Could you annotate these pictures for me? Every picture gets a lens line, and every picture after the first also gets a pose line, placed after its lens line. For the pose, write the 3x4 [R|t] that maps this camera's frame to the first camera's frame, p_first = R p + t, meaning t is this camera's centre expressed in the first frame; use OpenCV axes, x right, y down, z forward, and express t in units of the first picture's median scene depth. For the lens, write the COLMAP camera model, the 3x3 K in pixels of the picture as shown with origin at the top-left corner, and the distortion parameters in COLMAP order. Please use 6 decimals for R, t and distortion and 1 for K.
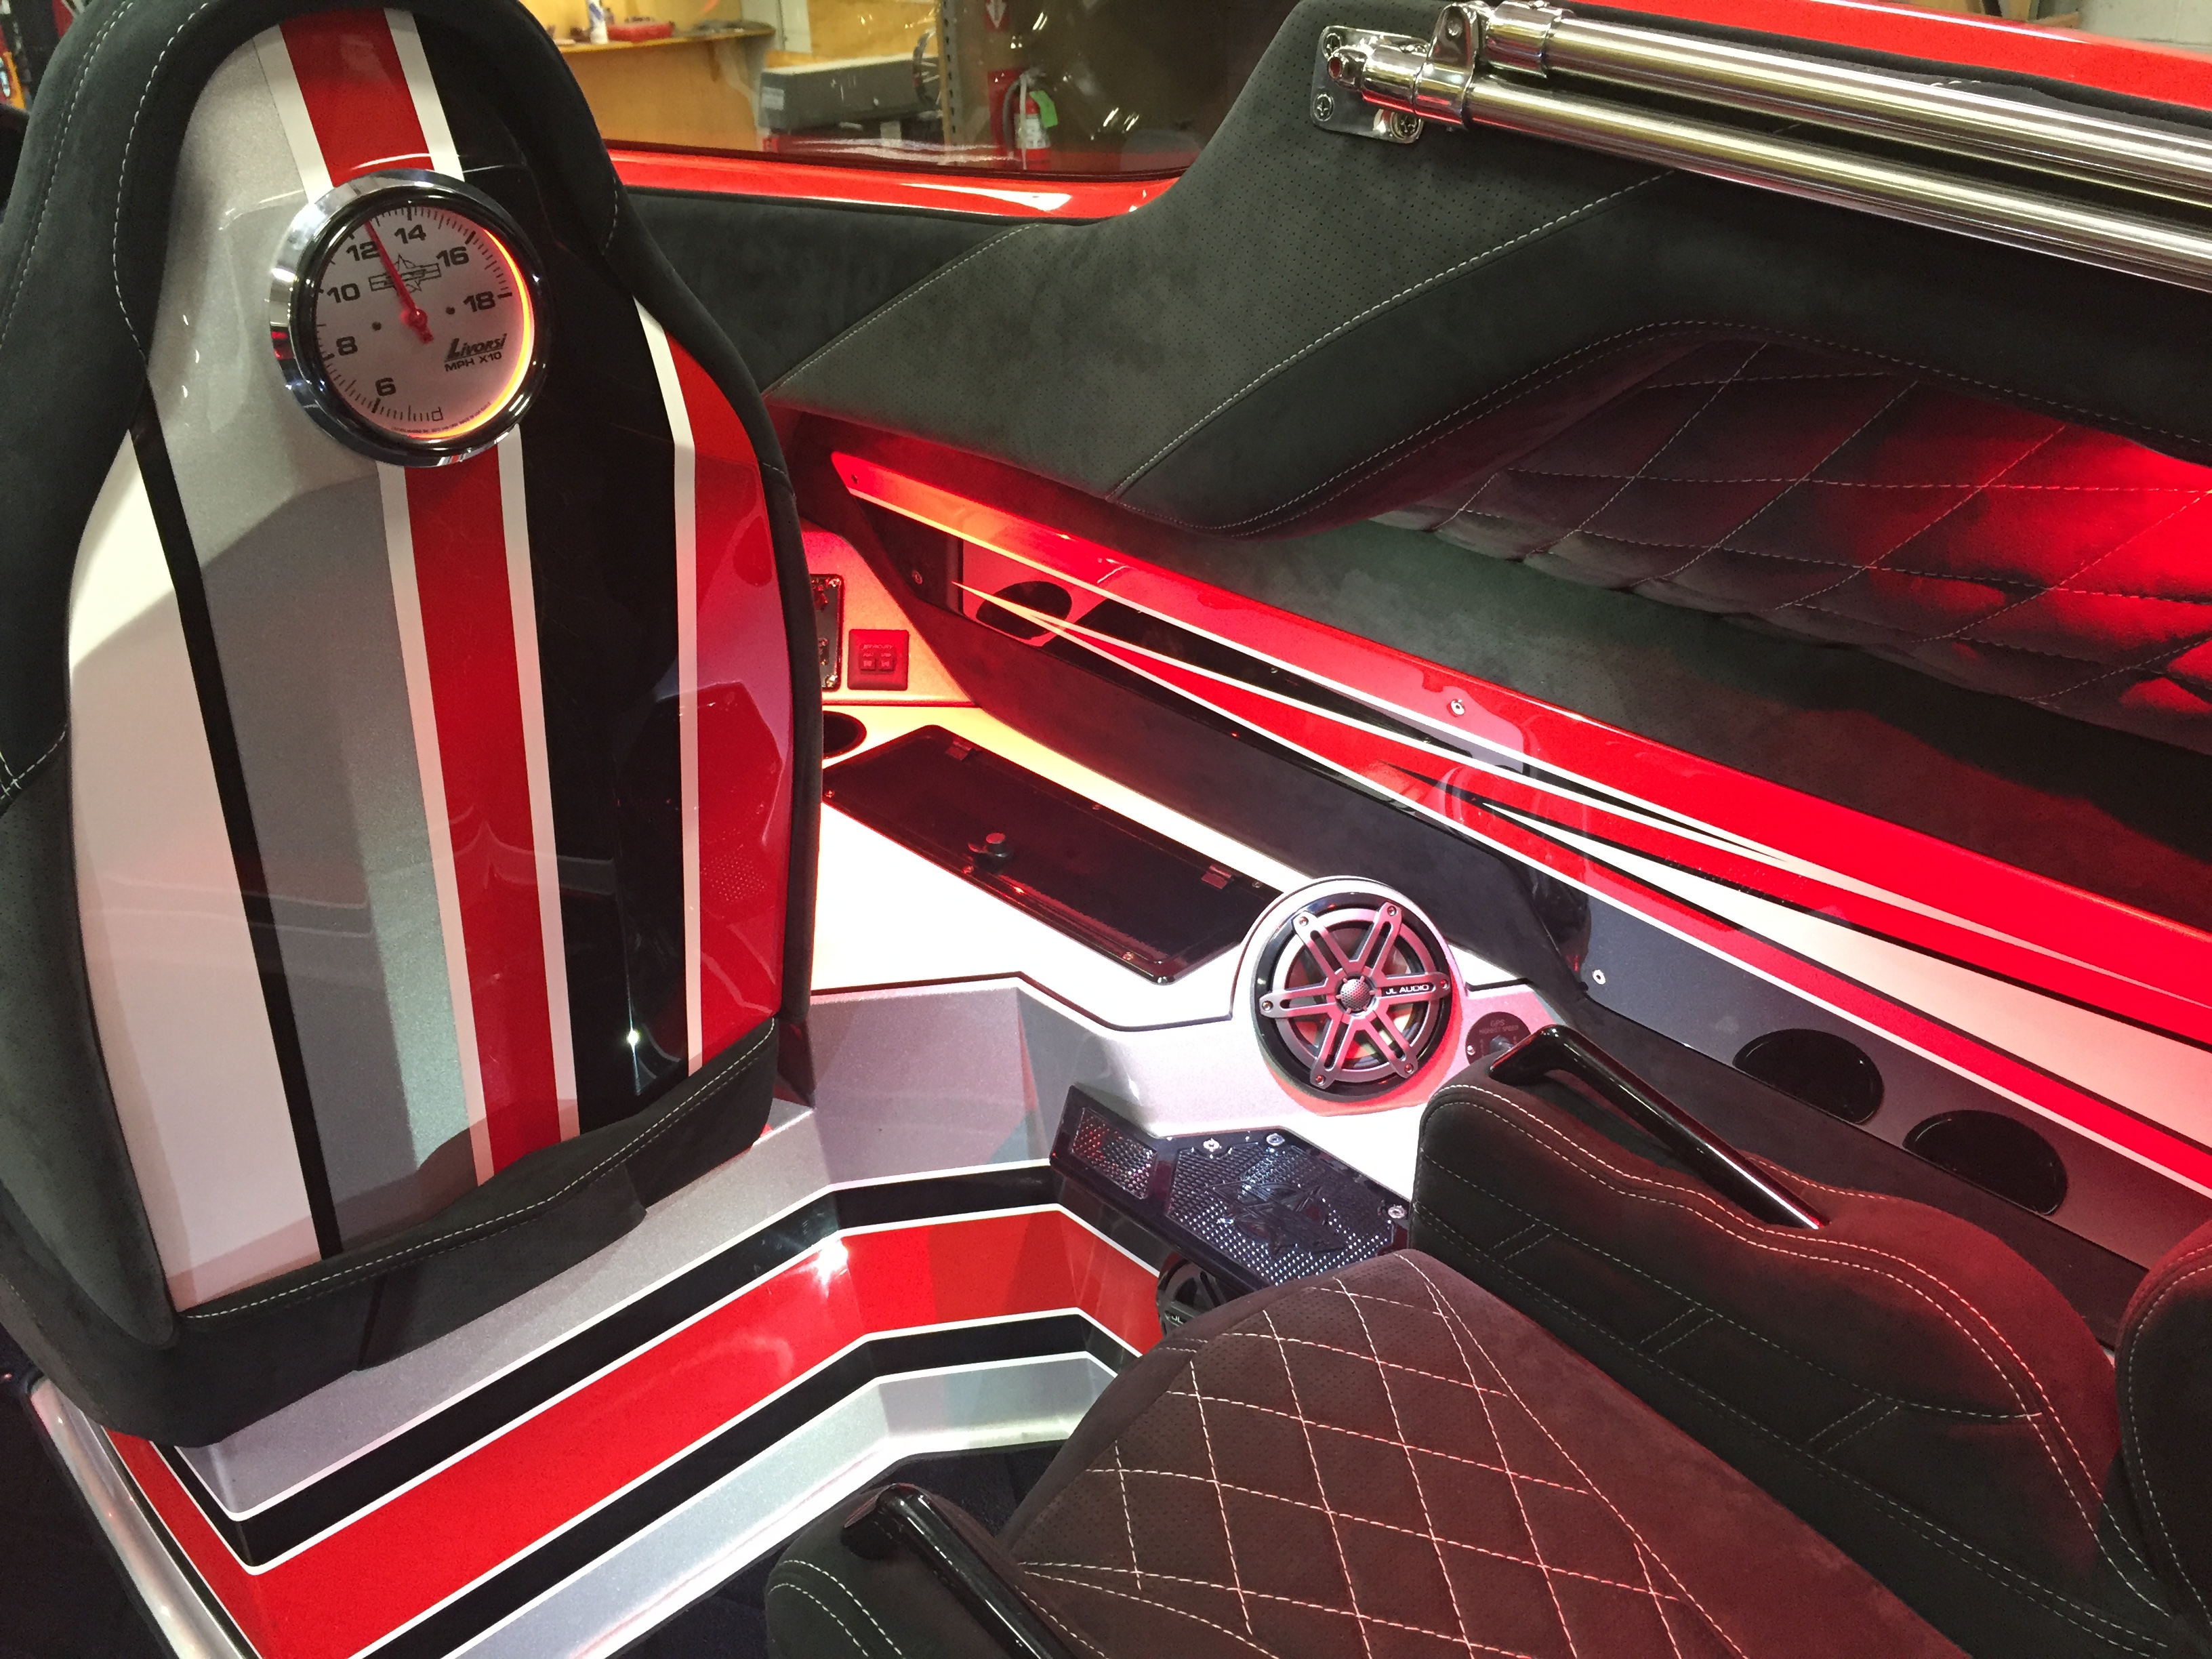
lens RADIAL K [[1895.4, 0, 1101.7], [0, 1895.4, 827.6], [0, 0, 1]] dist [0.012357, 0.001834]
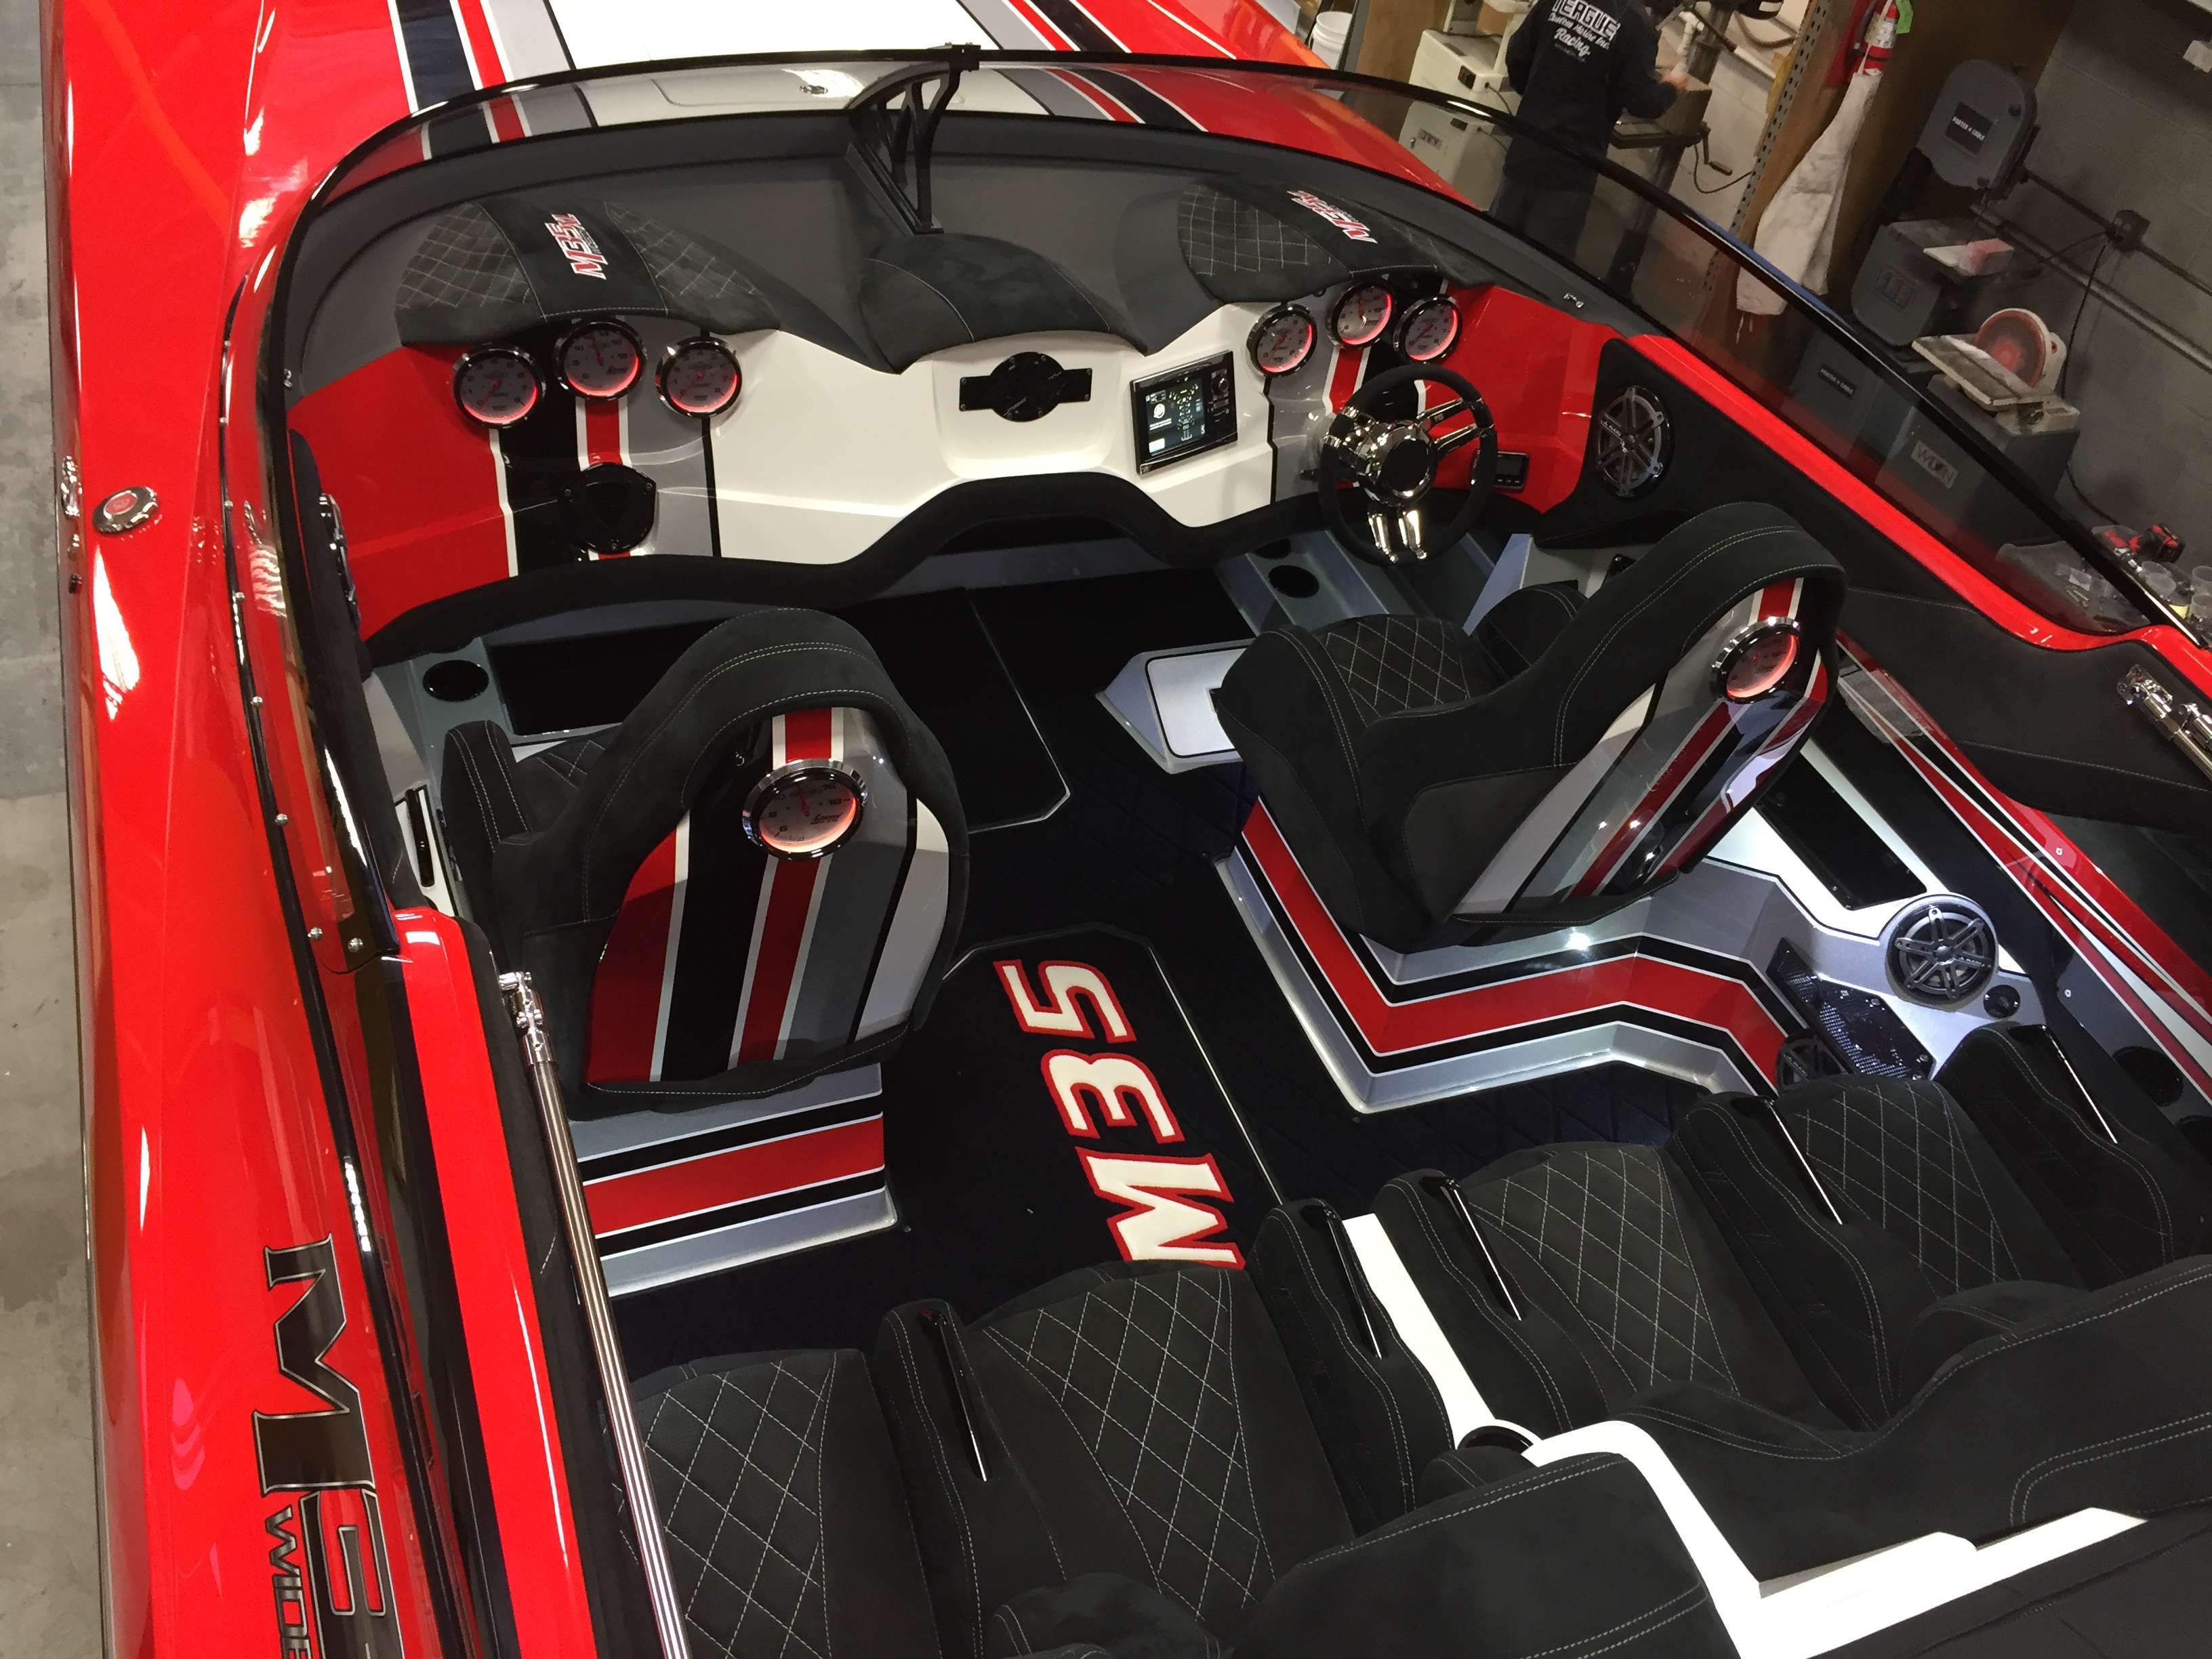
lens RADIAL K [[1895.4, 0, 1105.1], [0, 1895.4, 837.7], [0, 0, 1]] dist [0.012357, 0.001834]
pose [[0.916985, 0.366629, -0.157230, -0.417765], [-0.320570, 0.911815, 0.256570, -0.260327], [0.237431, -0.184868, 0.953651, -1.143966]]
